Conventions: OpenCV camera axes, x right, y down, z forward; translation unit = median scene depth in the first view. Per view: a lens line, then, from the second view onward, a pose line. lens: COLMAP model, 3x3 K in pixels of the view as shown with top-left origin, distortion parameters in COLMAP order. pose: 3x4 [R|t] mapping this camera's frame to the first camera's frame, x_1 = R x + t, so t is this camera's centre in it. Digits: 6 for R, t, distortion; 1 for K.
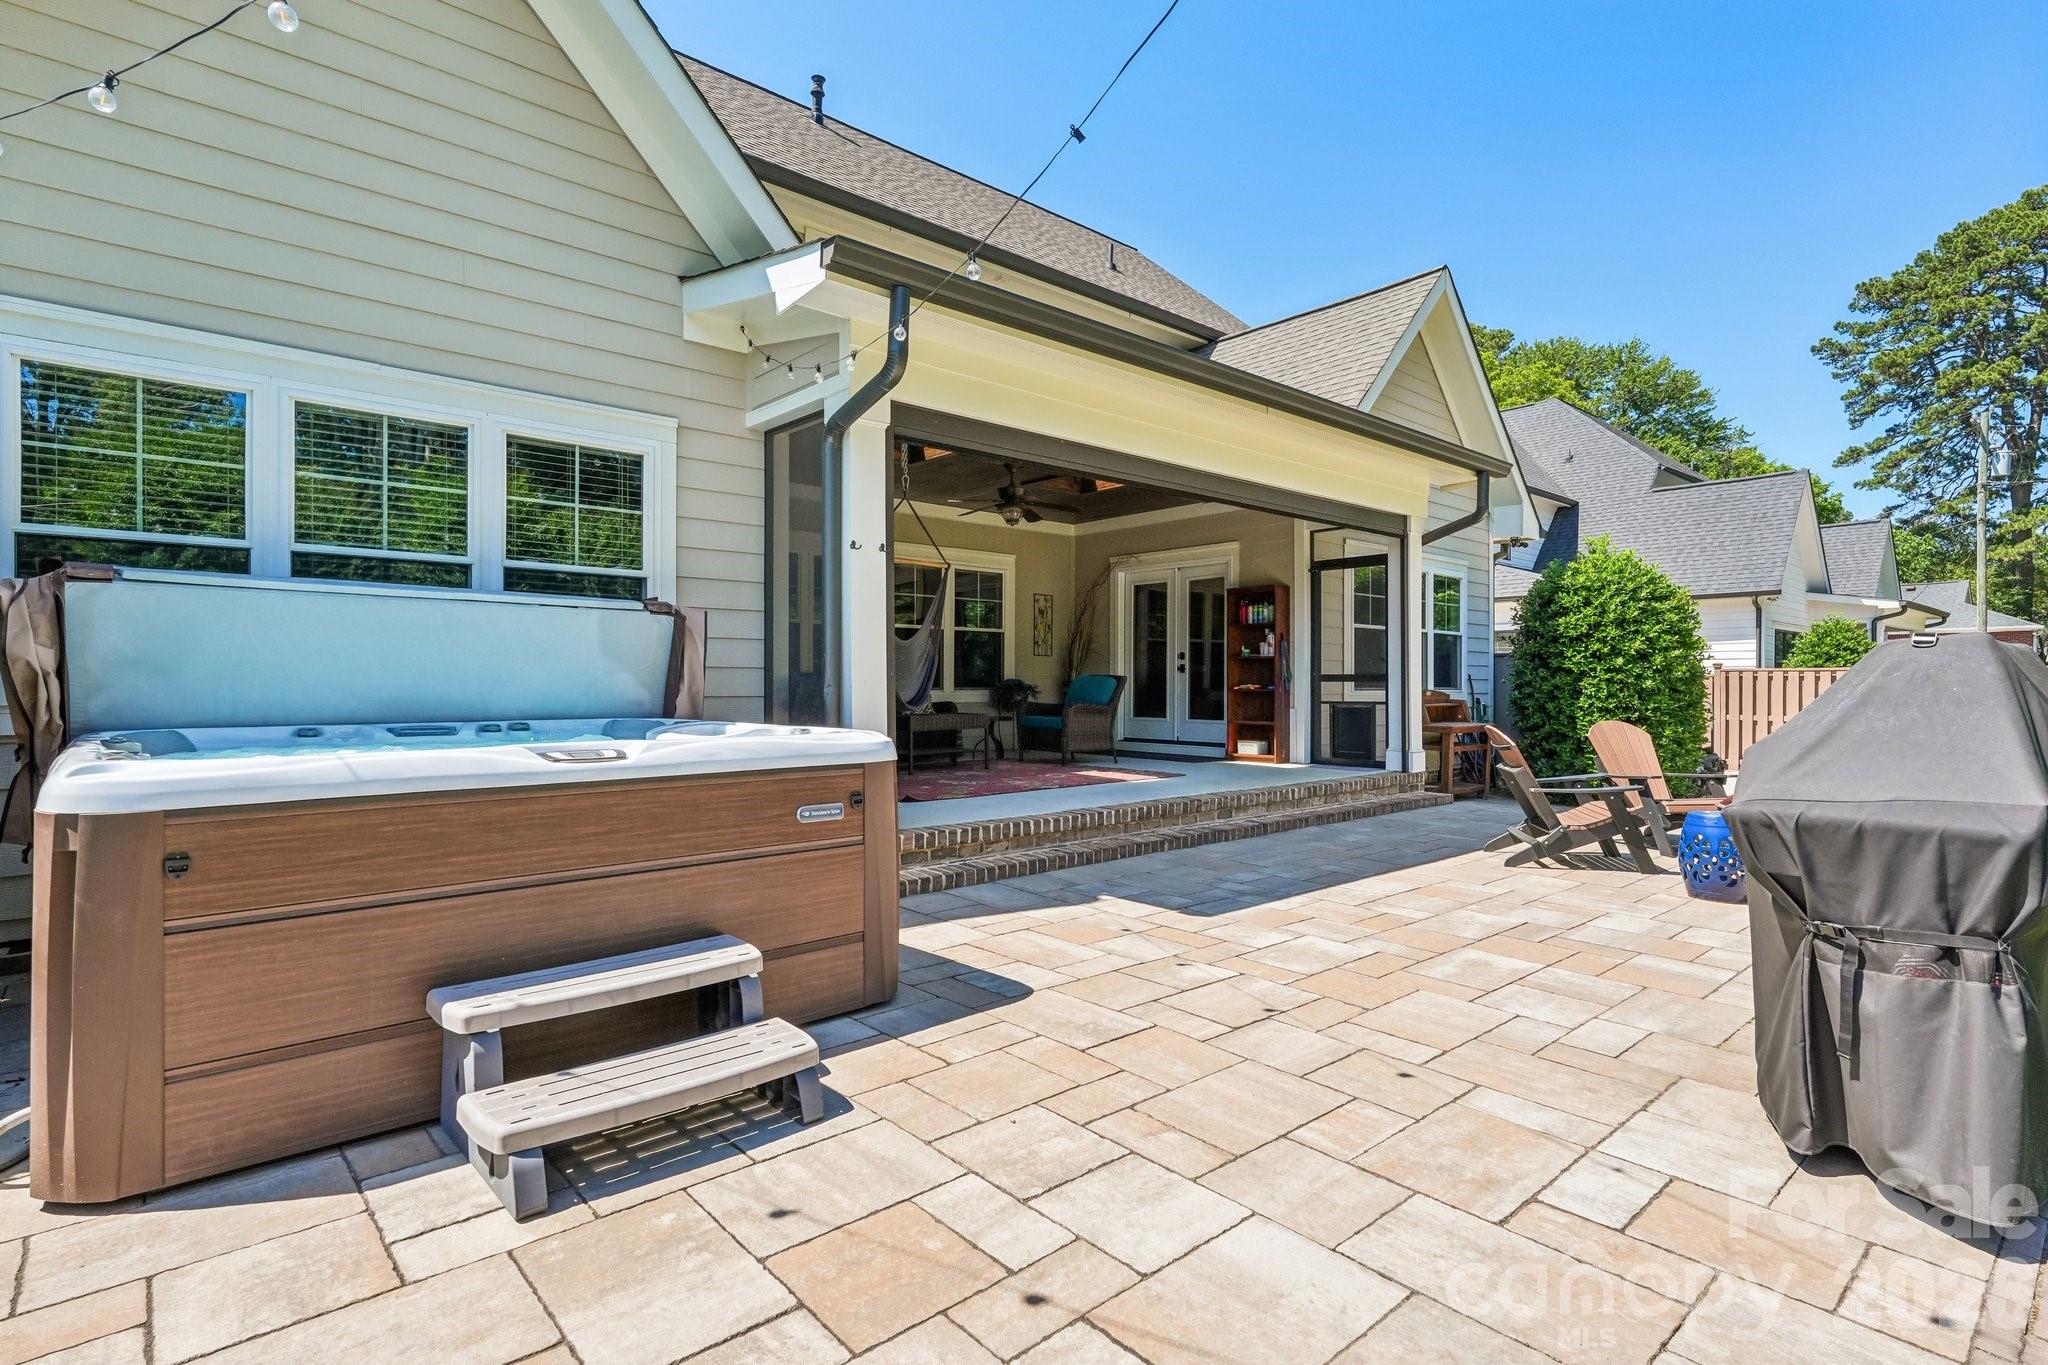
lens RADIAL K [[1010.3, 0, 1024.0], [0, 1010.3, 682.5], [0, 0, 1]] dist [-0.005571, -0.000610]
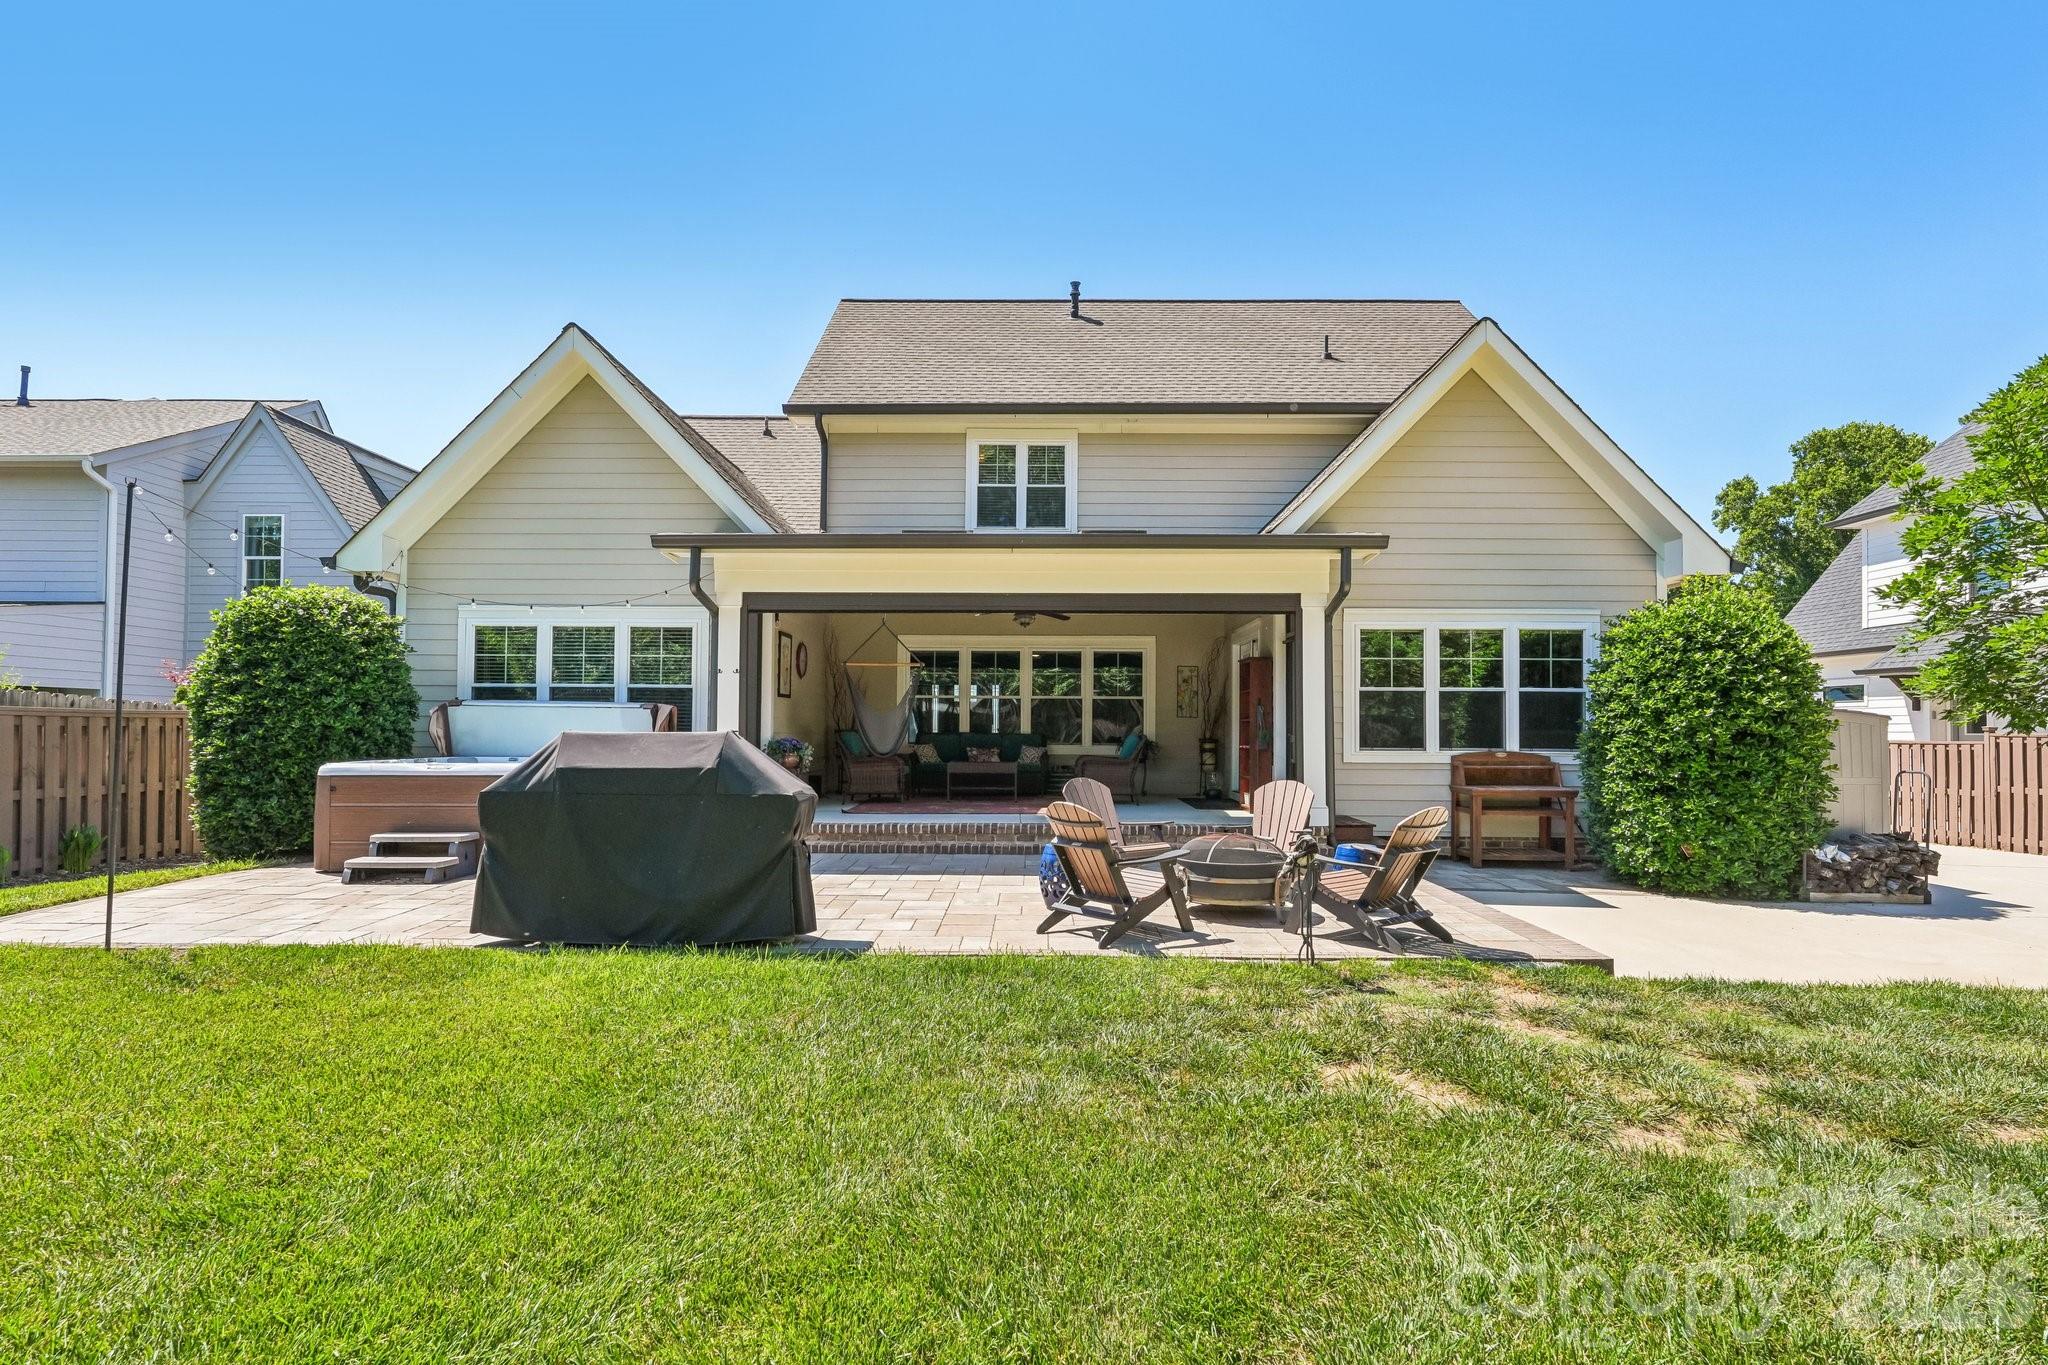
lens RADIAL K [[1015.0, 0, 1027.2], [0, 1015.0, 701.1], [0, 0, 1]] dist [-0.000177, 0.001530]
pose [[0.744237, -0.015564, -0.667734, 1.633209], [-0.003252, 0.999632, -0.026926, -0.028909], [0.667907, 0.022211, 0.743913, -0.069906]]
